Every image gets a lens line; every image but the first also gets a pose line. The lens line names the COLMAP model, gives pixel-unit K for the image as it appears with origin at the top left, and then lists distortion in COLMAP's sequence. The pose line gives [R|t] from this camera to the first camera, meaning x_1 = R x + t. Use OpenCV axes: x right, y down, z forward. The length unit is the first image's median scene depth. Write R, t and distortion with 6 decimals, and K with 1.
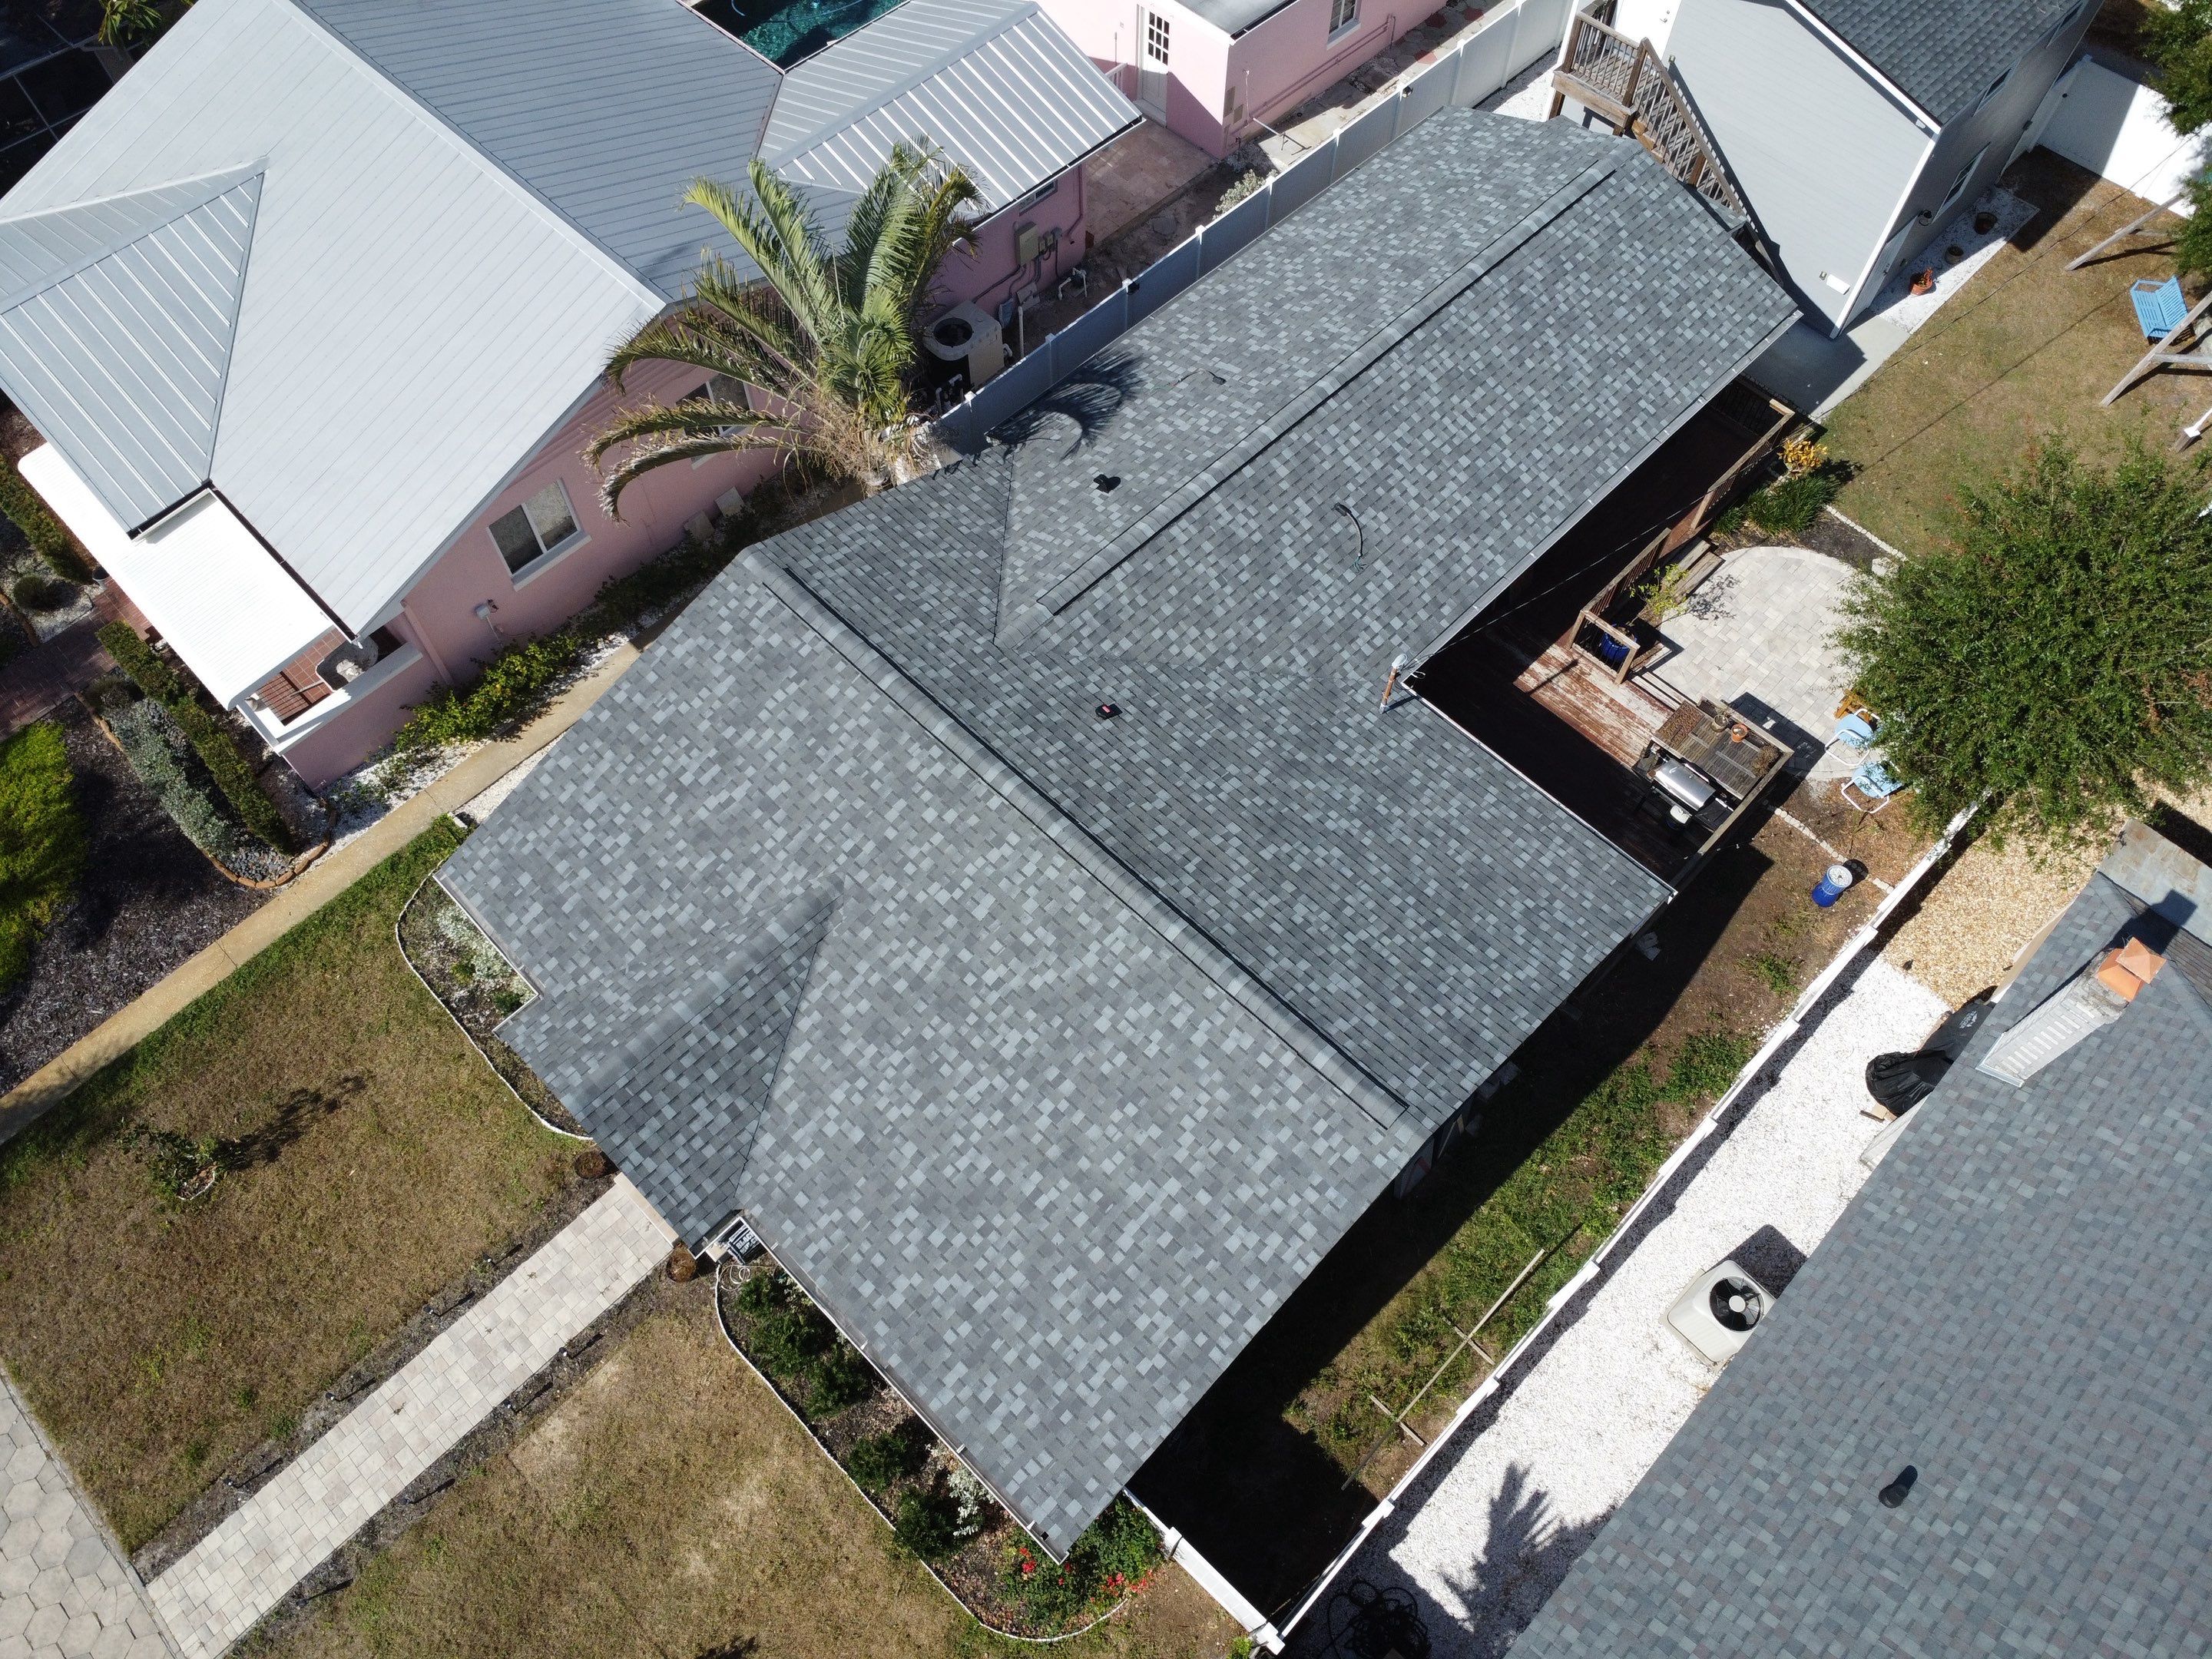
lens RADIAL K [[1597.5, 0, 1097.1], [0, 1597.5, 825.7], [0, 0, 1]] dist [-0.026474, -0.009600]
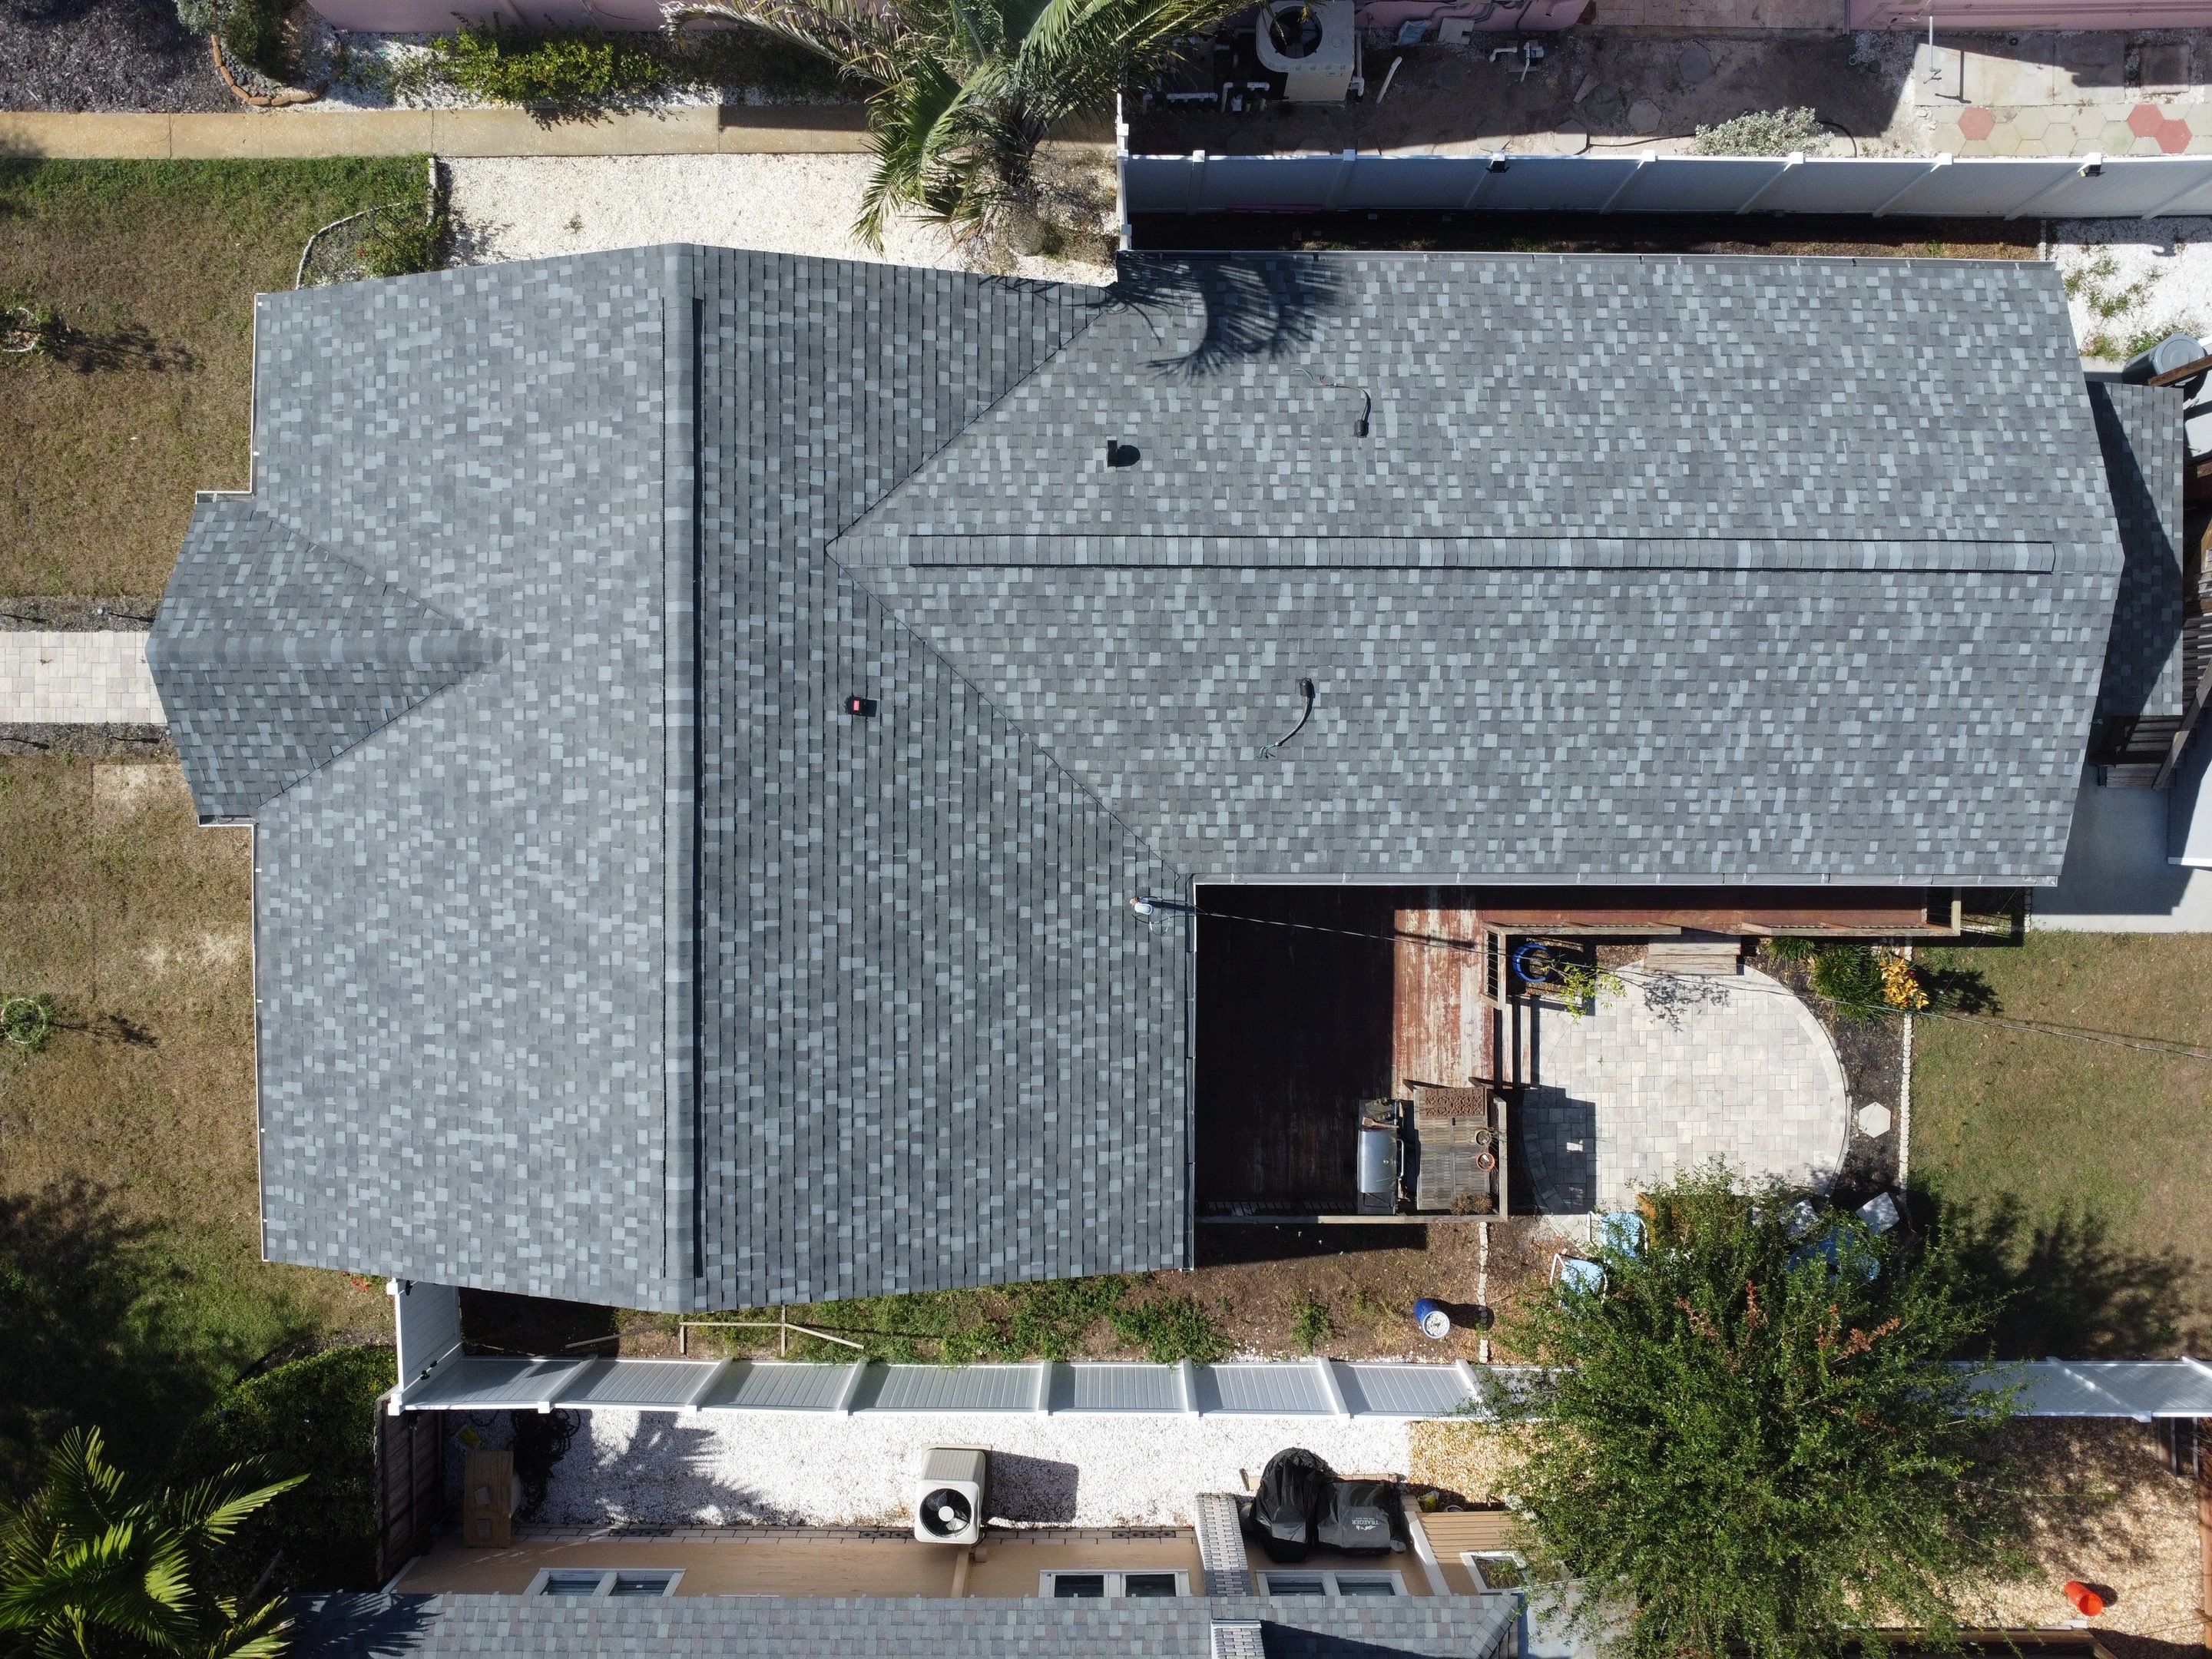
lens RADIAL K [[1597.5, 0, 1097.1], [0, 1597.5, 823.3], [0, 0, 1]] dist [-0.026474, -0.009600]
pose [[0.702881, 0.711277, 0.006592, 0.130234], [-0.617378, 0.605436, 0.502287, -0.521714], [0.353274, -0.357118, 0.864676, 0.265643]]
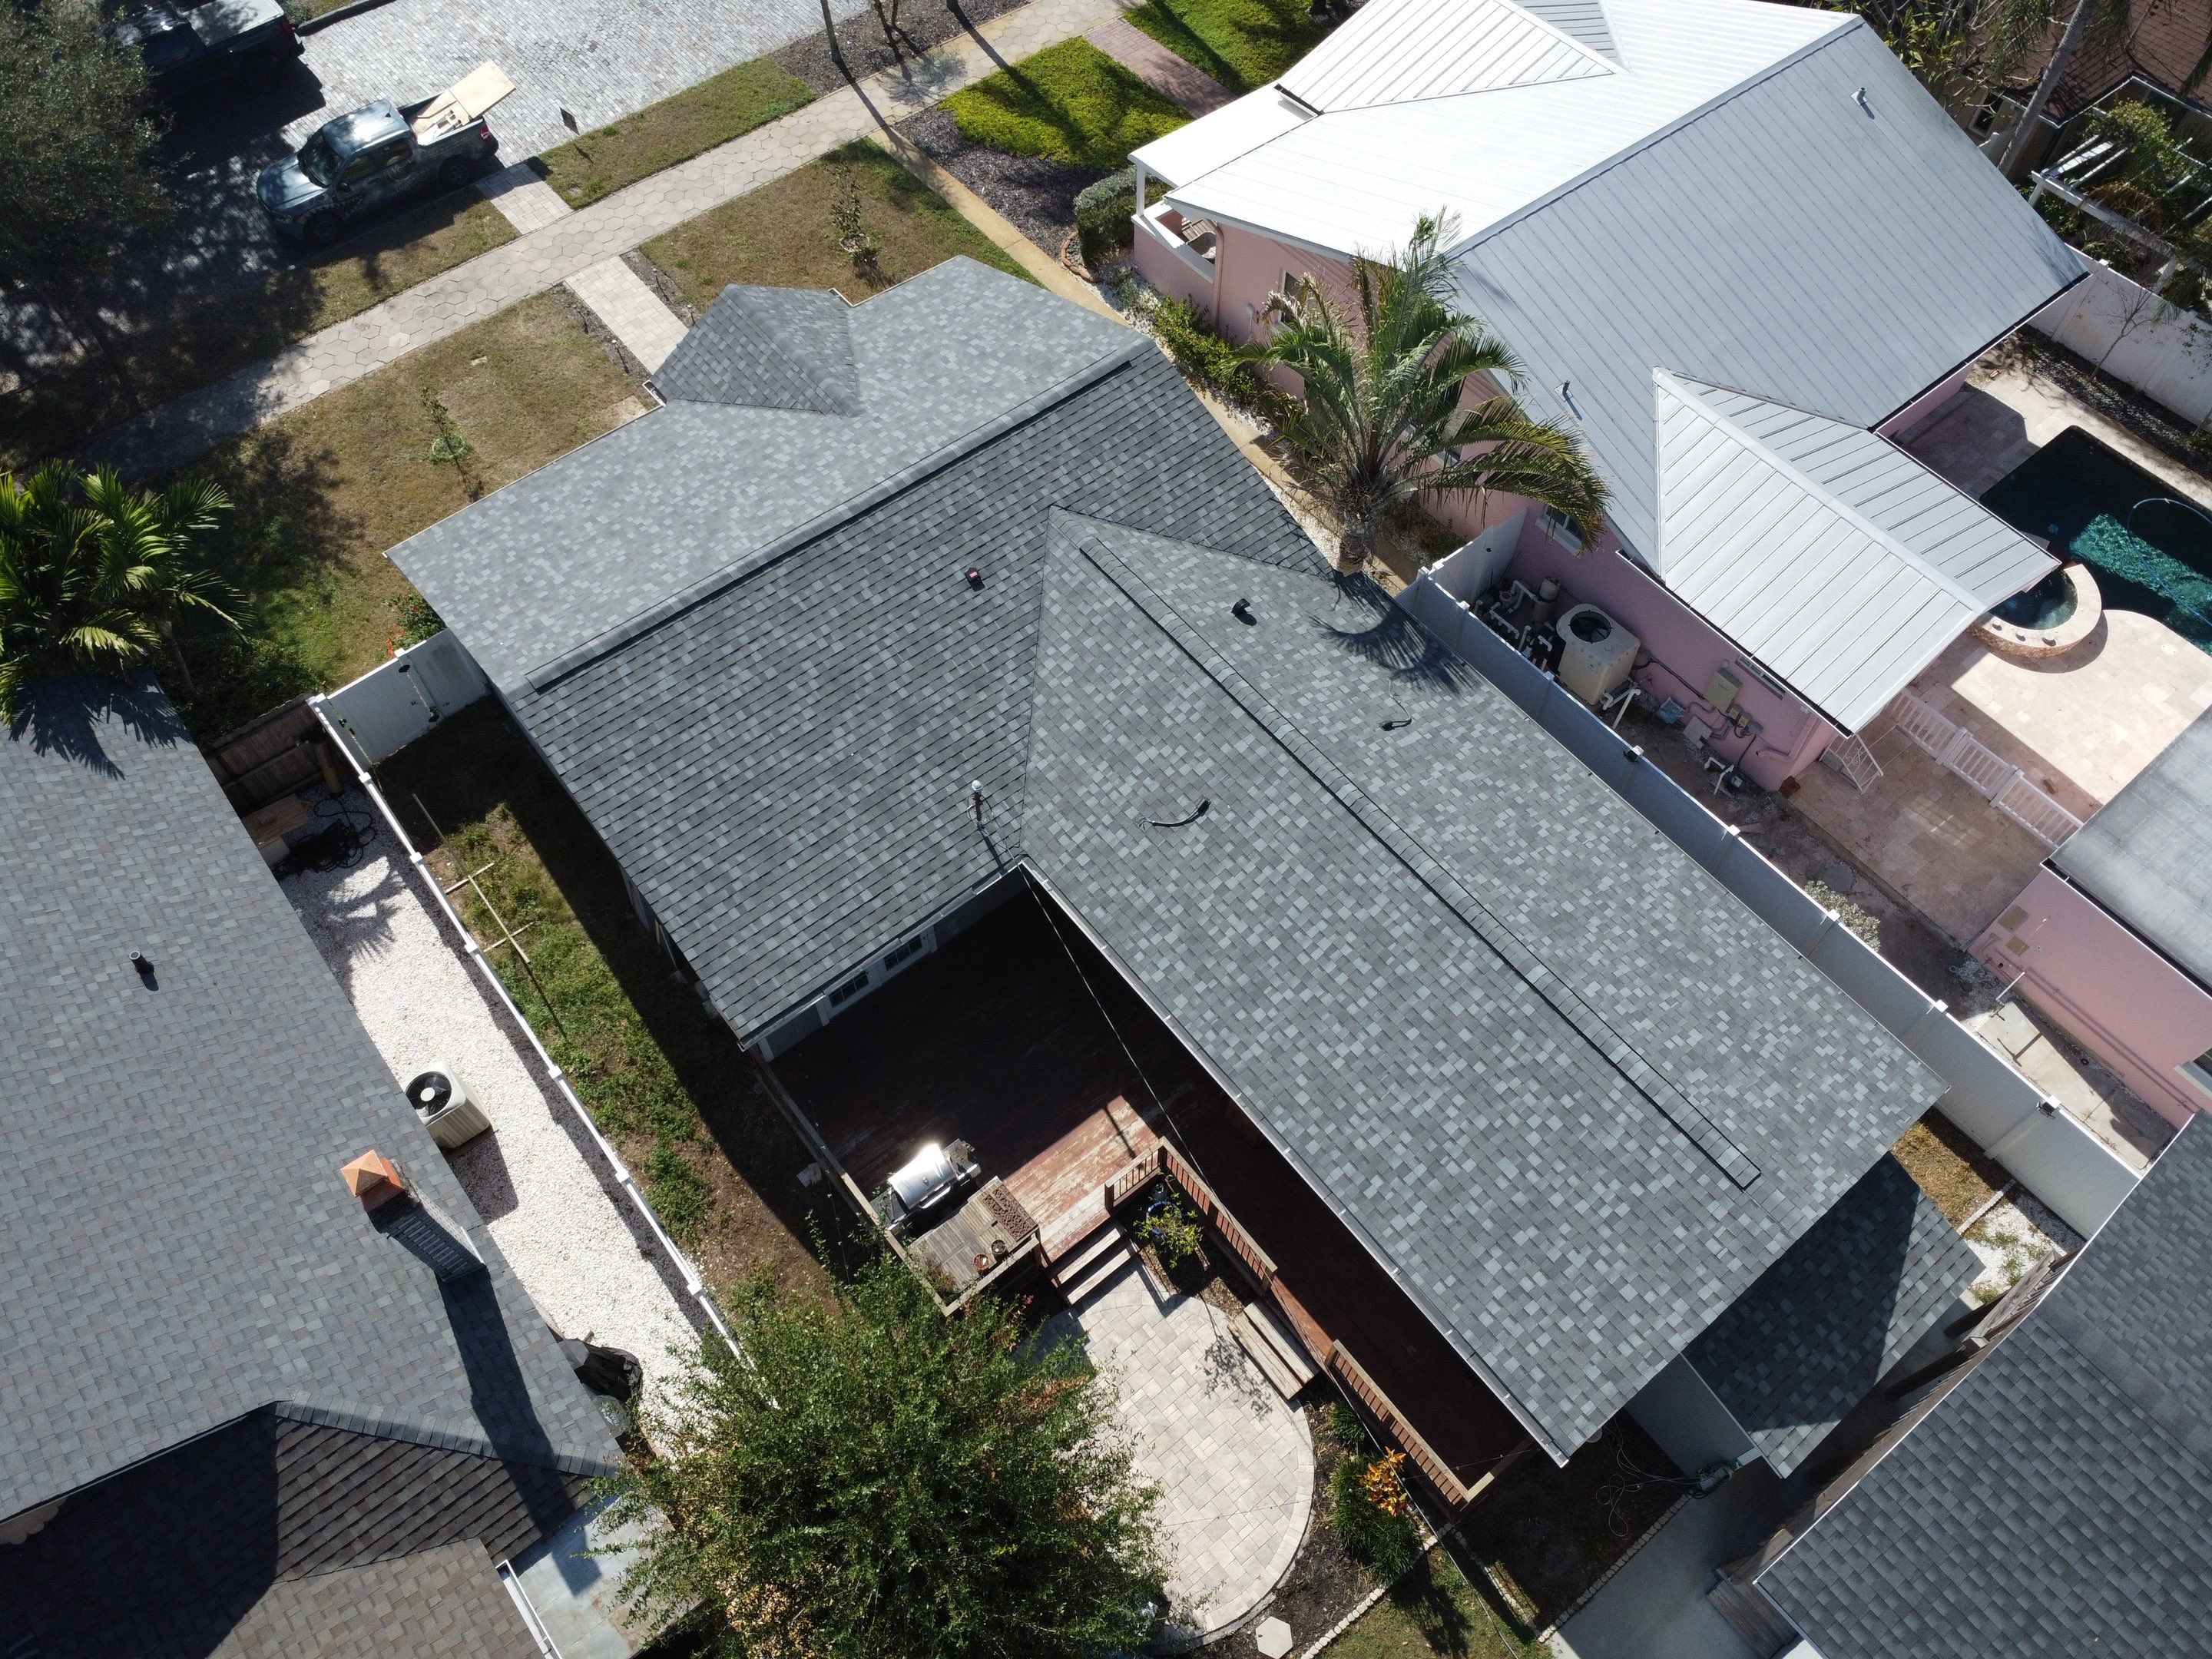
lens RADIAL K [[1597.5, 0, 1093.1], [0, 1597.5, 827.5], [0, 0, 1]] dist [-0.026474, -0.009600]
pose [[-0.120430, 0.841072, -0.527347, 0.726731], [-0.861362, 0.175550, 0.476695, -0.637981], [0.493510, 0.511644, 0.703326, 0.306035]]
